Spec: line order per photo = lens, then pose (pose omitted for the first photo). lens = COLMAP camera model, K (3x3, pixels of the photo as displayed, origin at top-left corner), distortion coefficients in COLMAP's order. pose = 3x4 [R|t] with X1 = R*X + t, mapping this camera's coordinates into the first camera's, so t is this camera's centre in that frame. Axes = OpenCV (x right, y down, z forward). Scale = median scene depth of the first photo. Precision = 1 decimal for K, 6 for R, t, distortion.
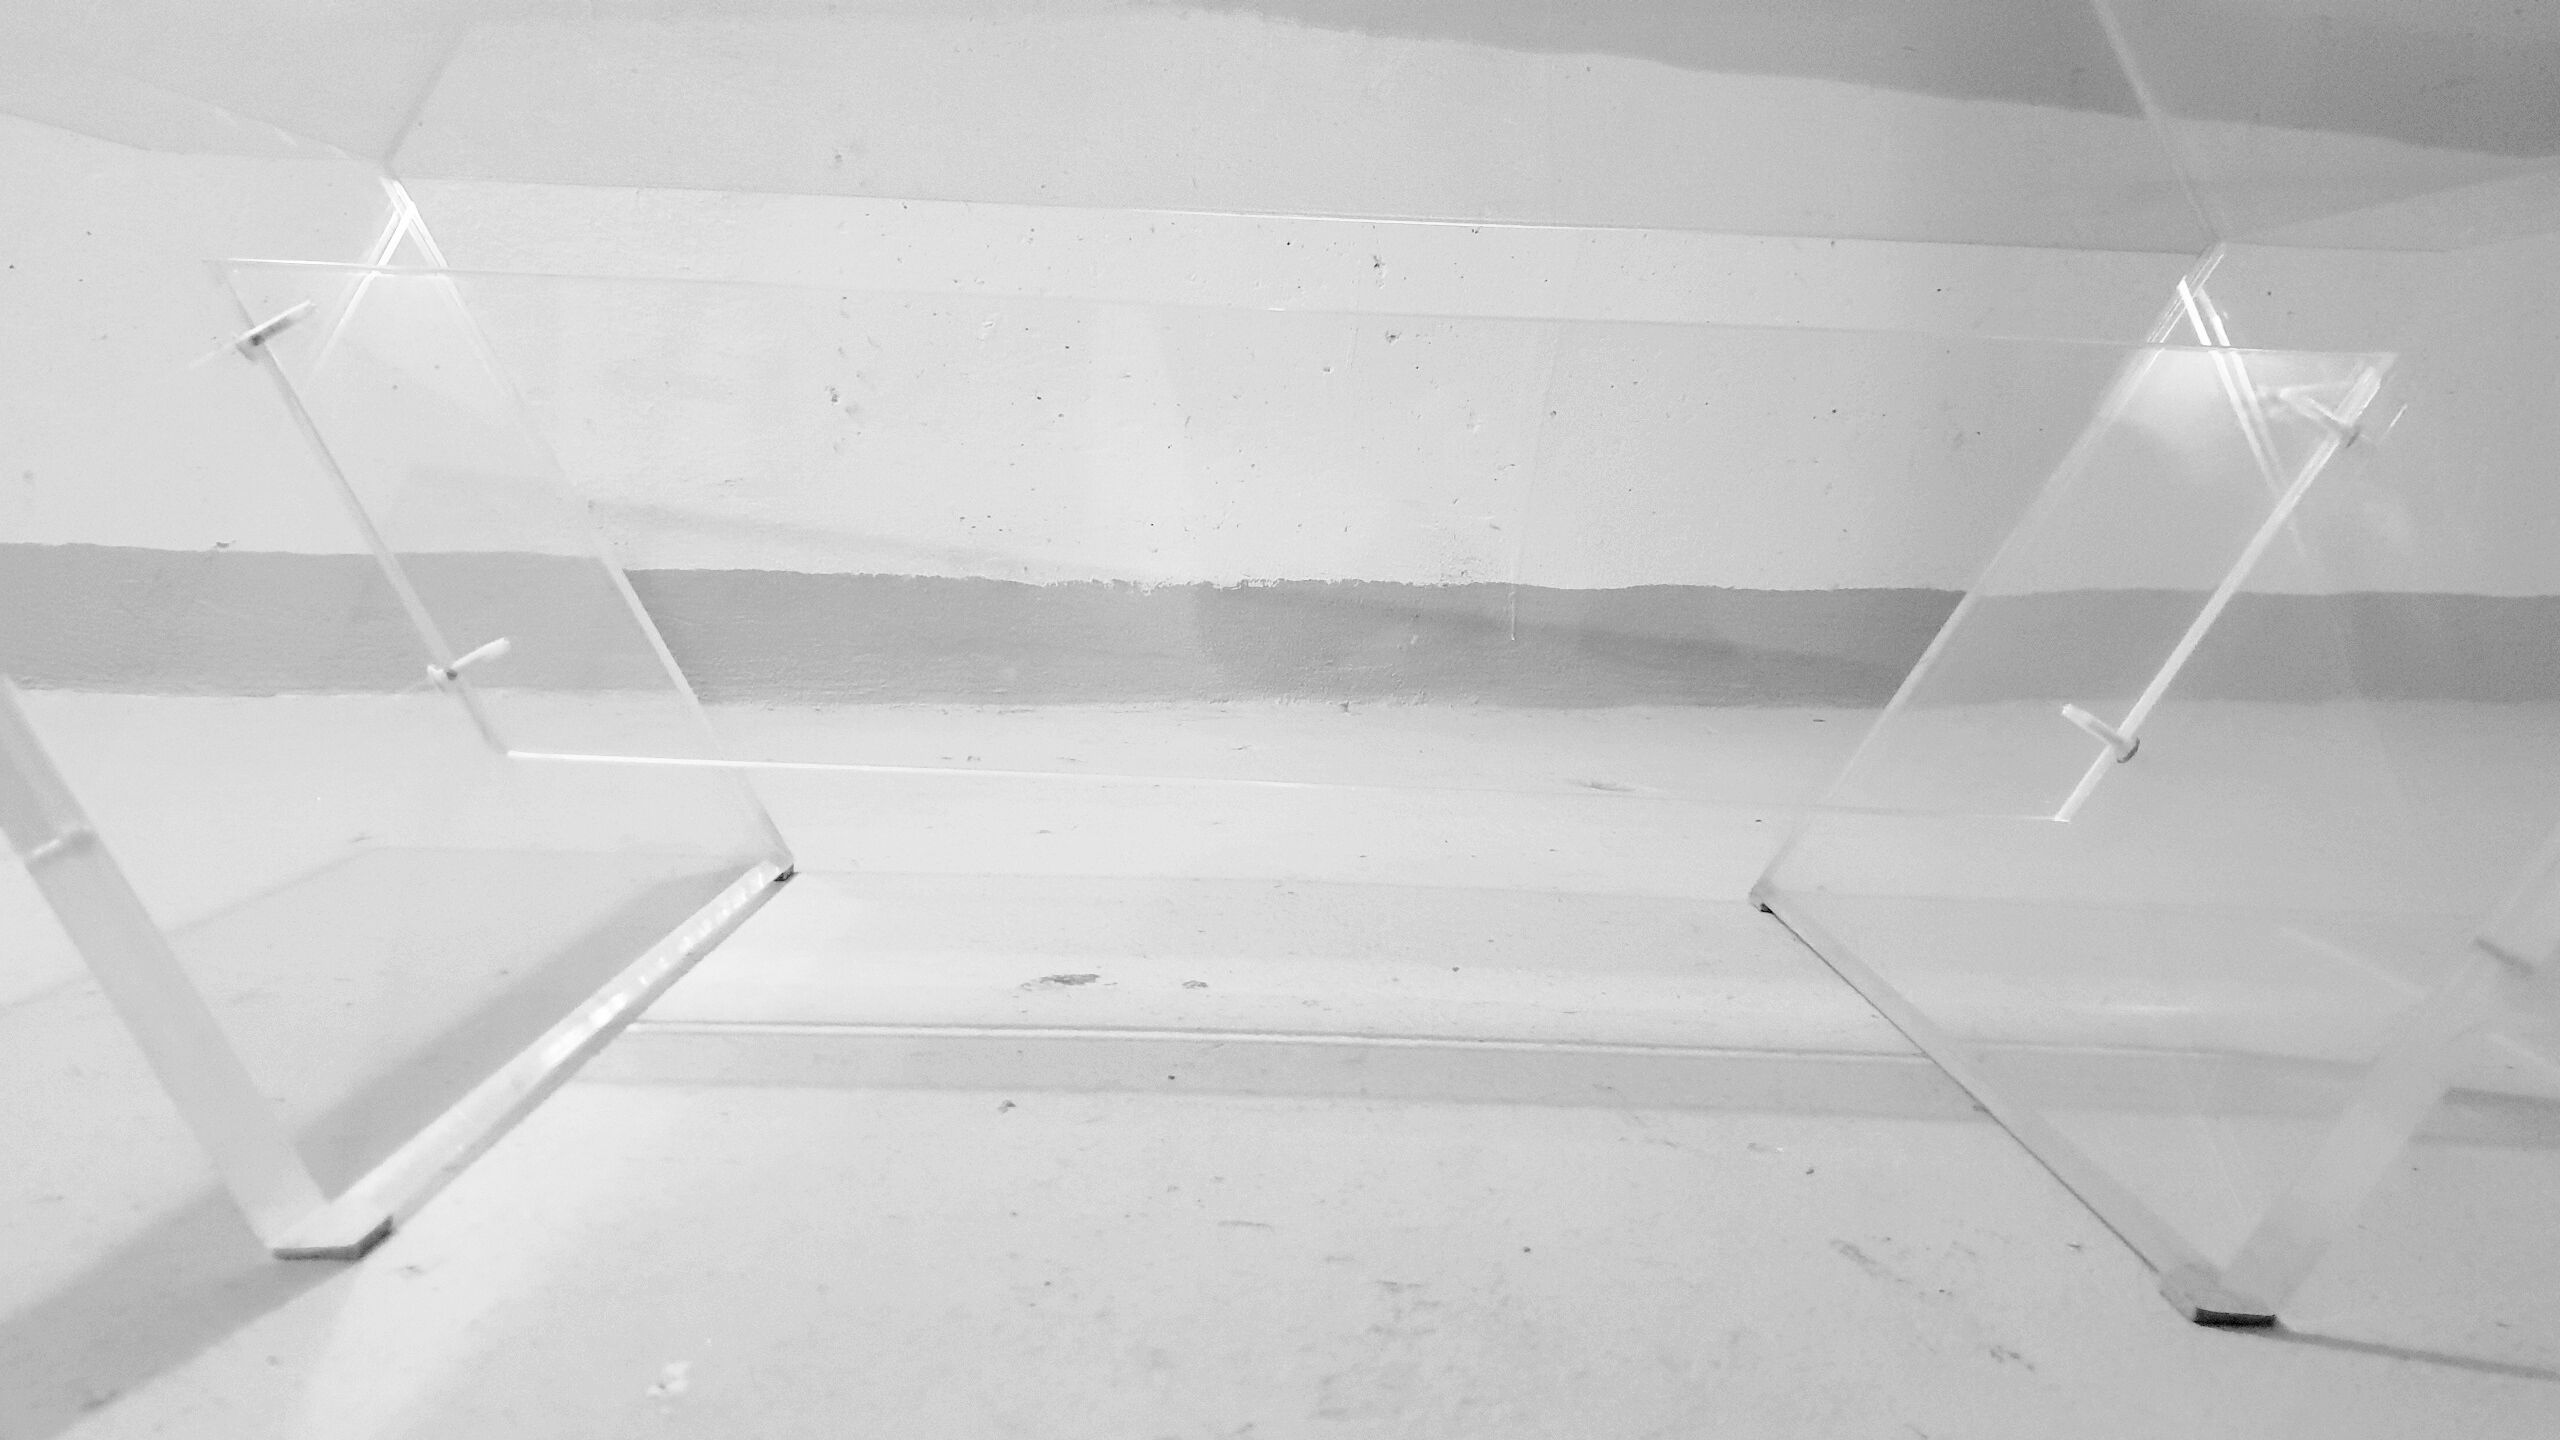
lens RADIAL K [[2011.2, 0, 1283.6], [0, 2011.2, 713.2], [0, 0, 1]] dist [0.025338, -0.024680]
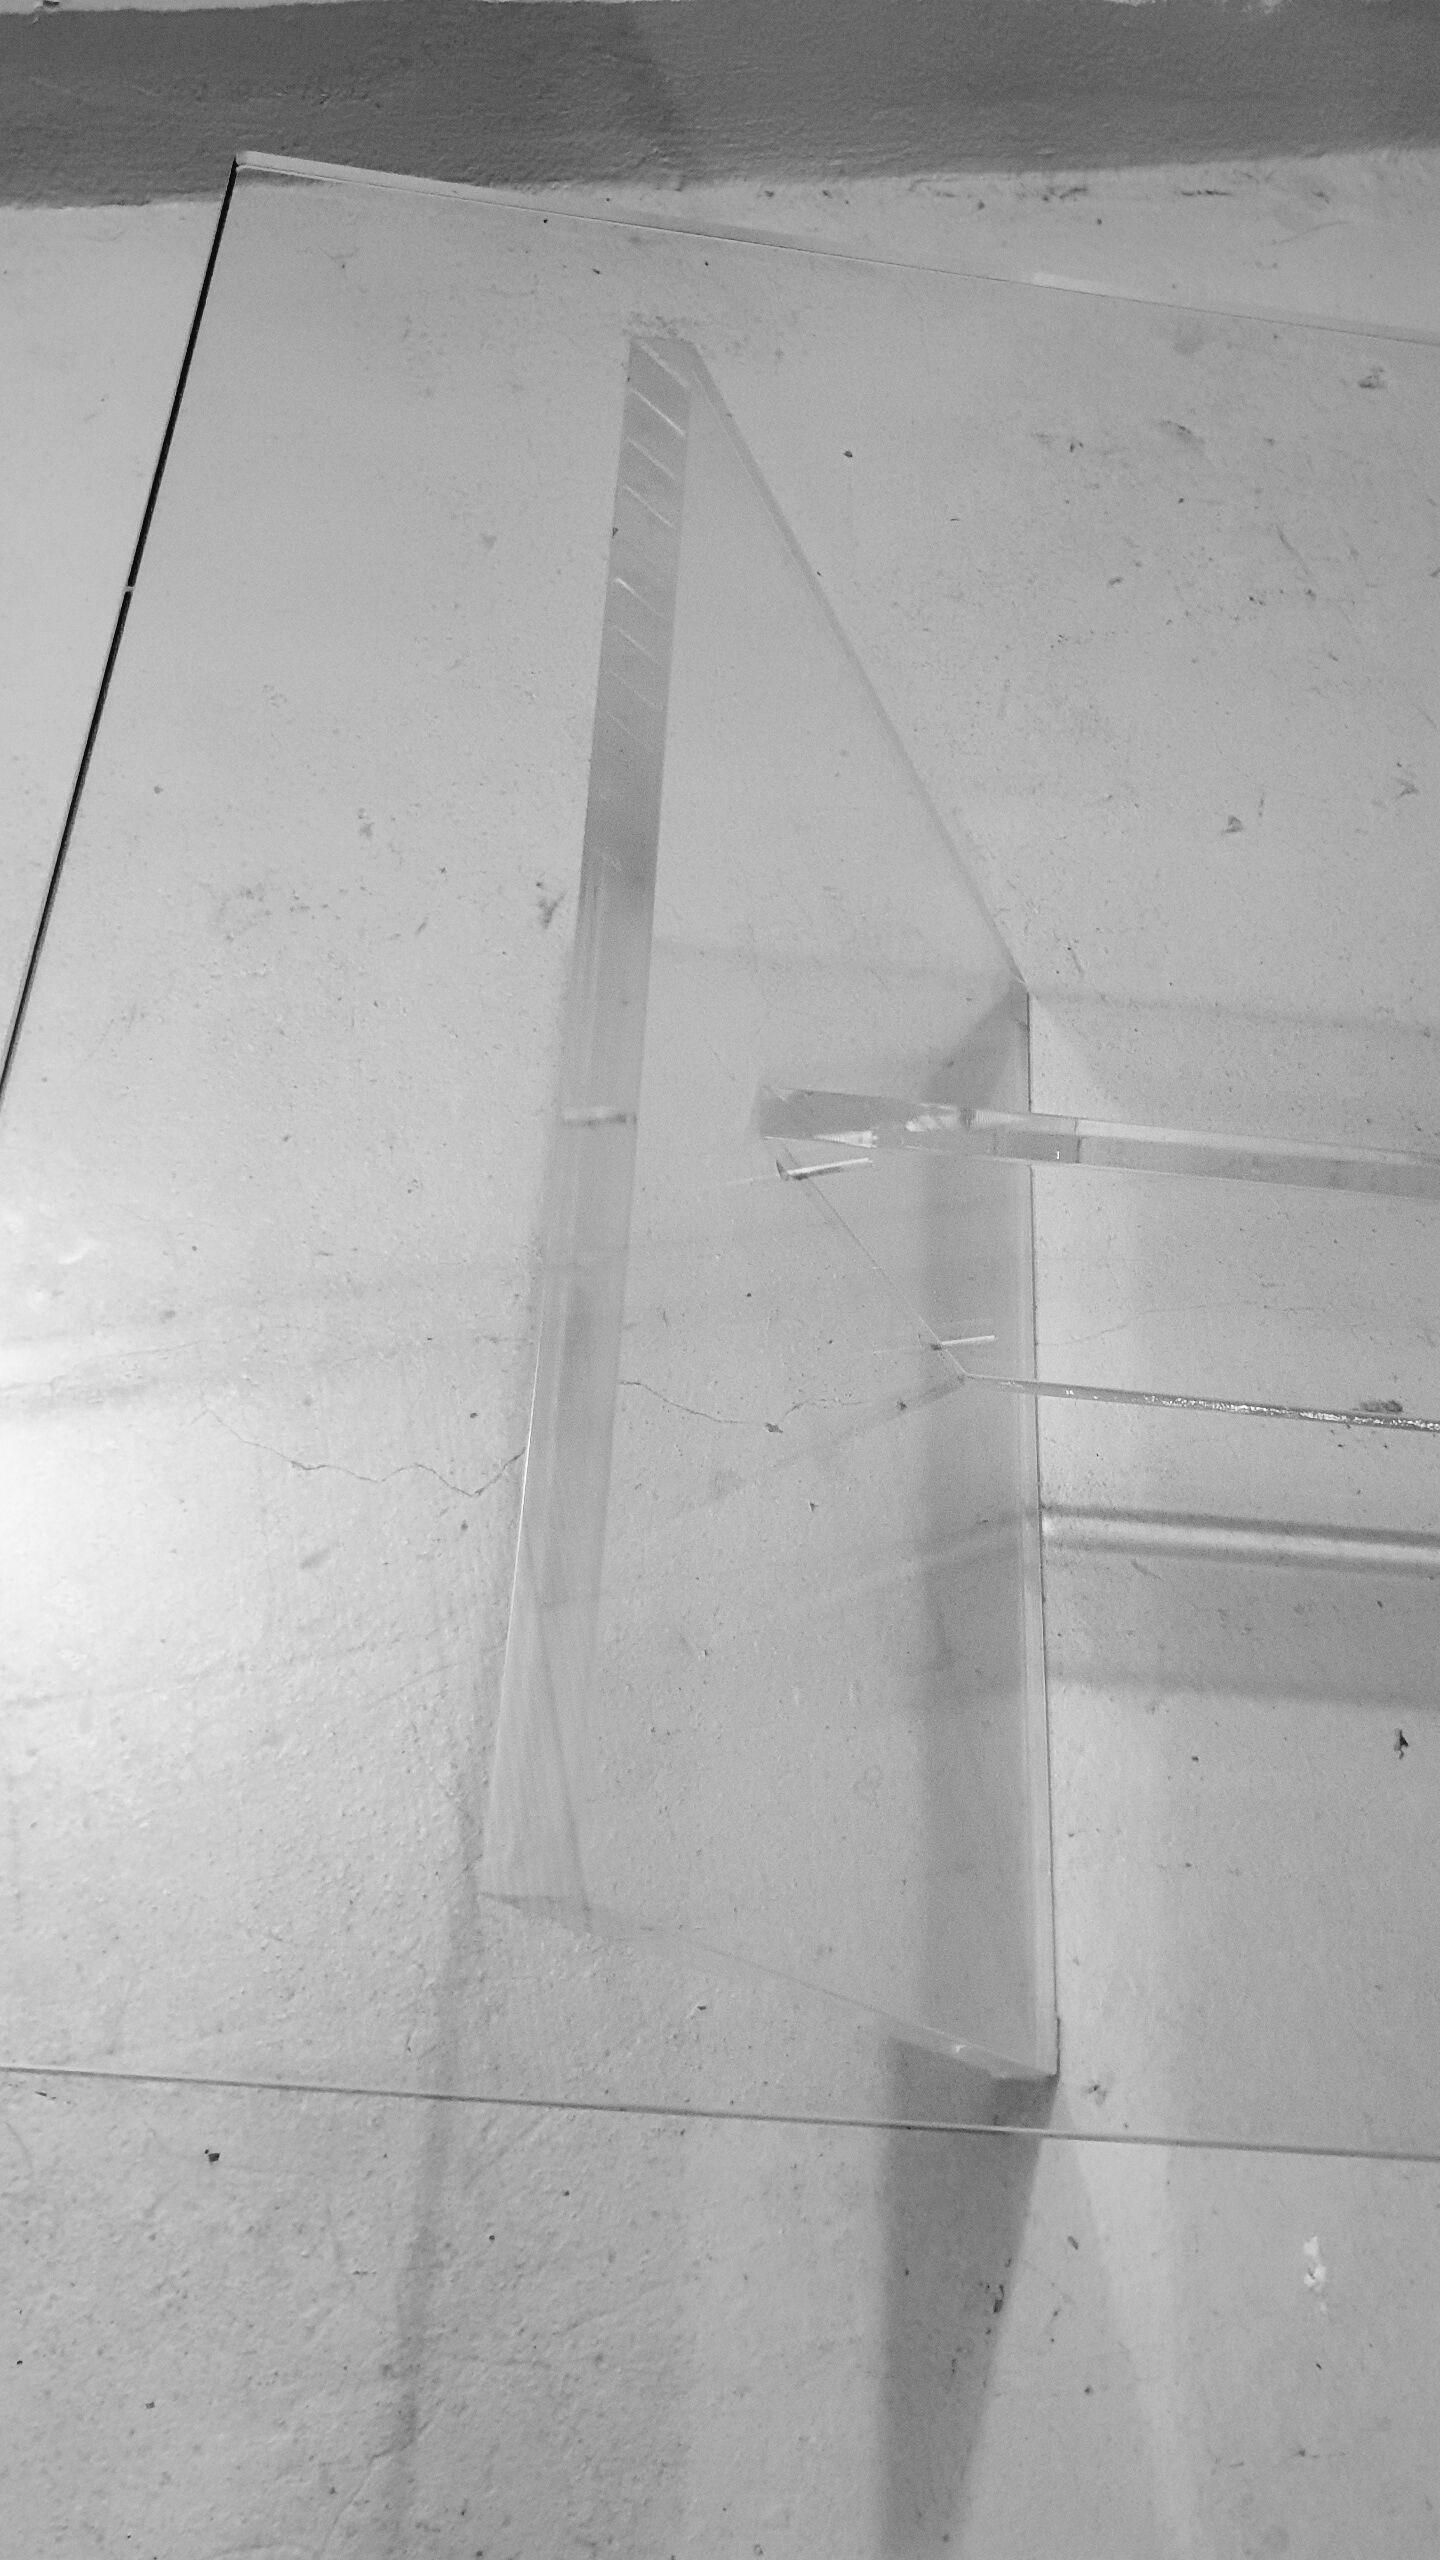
lens RADIAL K [[2011.2, 0, 740.0], [0, 2011.2, 1283.3], [0, 0, 1]] dist [0.025338, -0.024680]
pose [[0.995373, 0.081479, 0.050925, -0.509535], [-0.087389, 0.547365, 0.832319, -0.787932], [0.039942, -0.832918, 0.551952, 0.415903]]
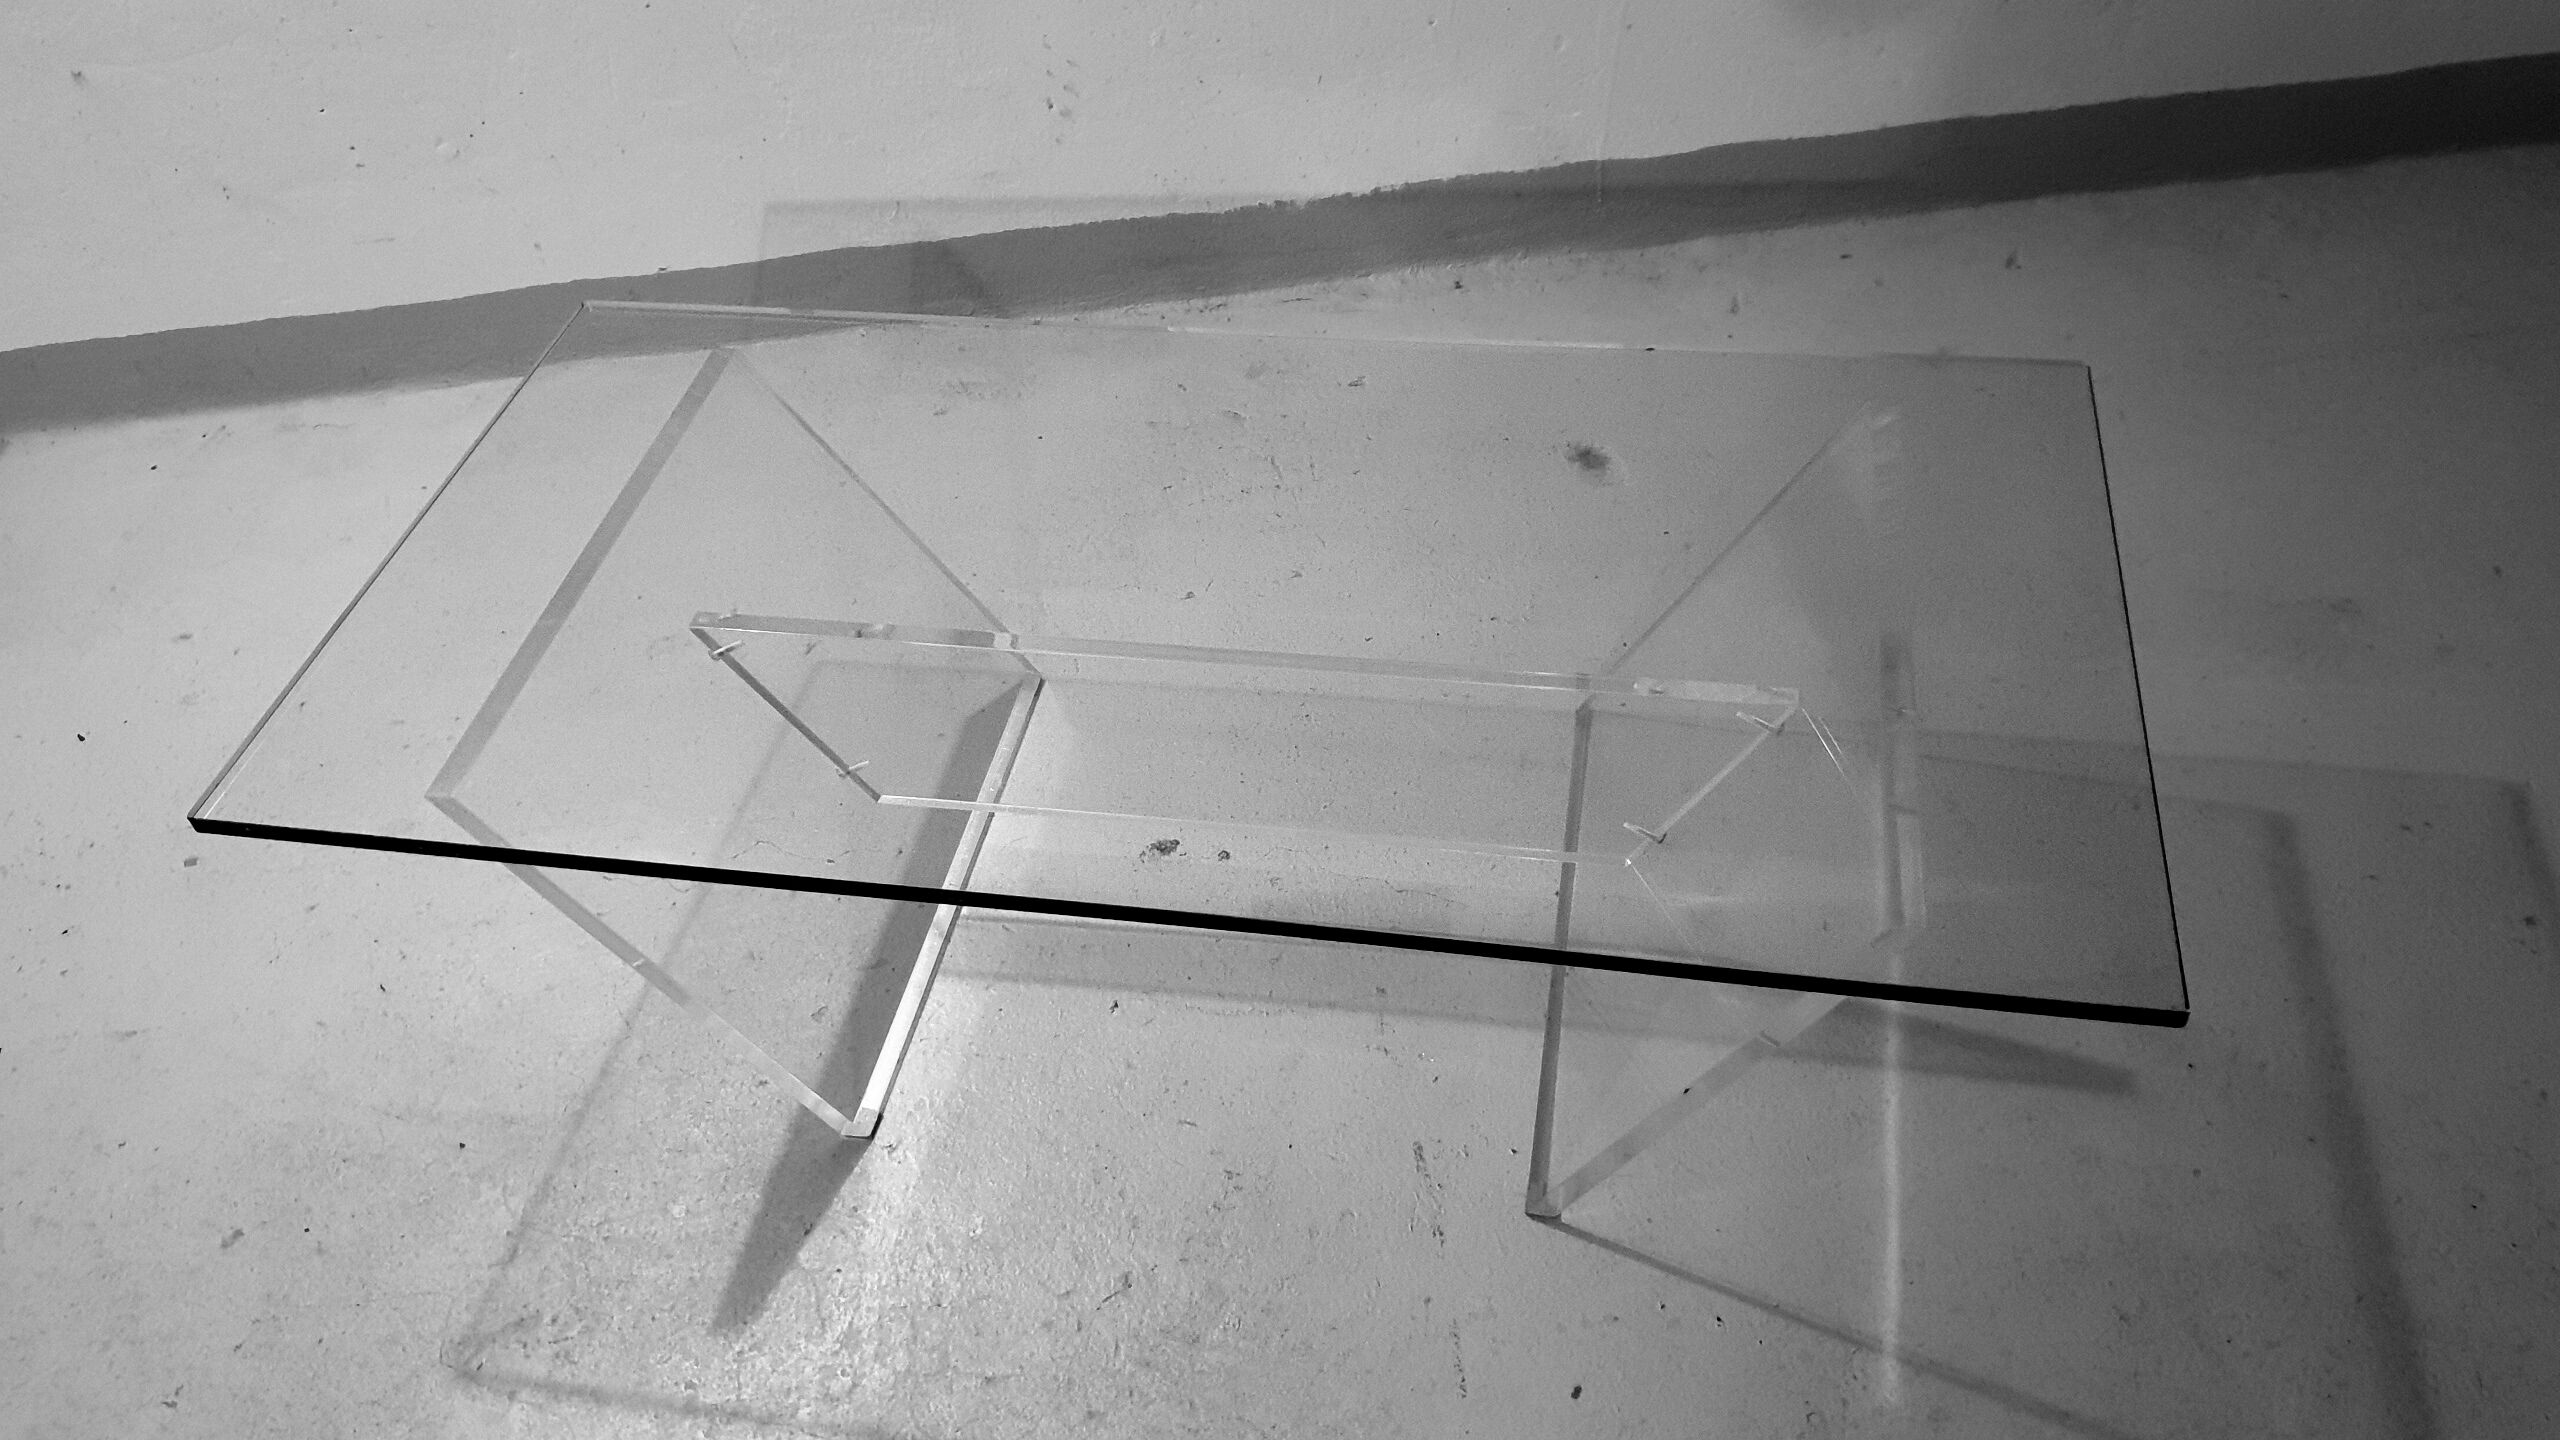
lens RADIAL K [[2011.2, 0, 1285.2], [0, 2011.2, 710.4], [0, 0, 1]] dist [0.025338, -0.024680]
pose [[0.975800, 0.043367, -0.214323, 0.434480], [0.095520, 0.797135, 0.596197, -1.162890], [0.196700, -0.602241, 0.773702, -0.450891]]
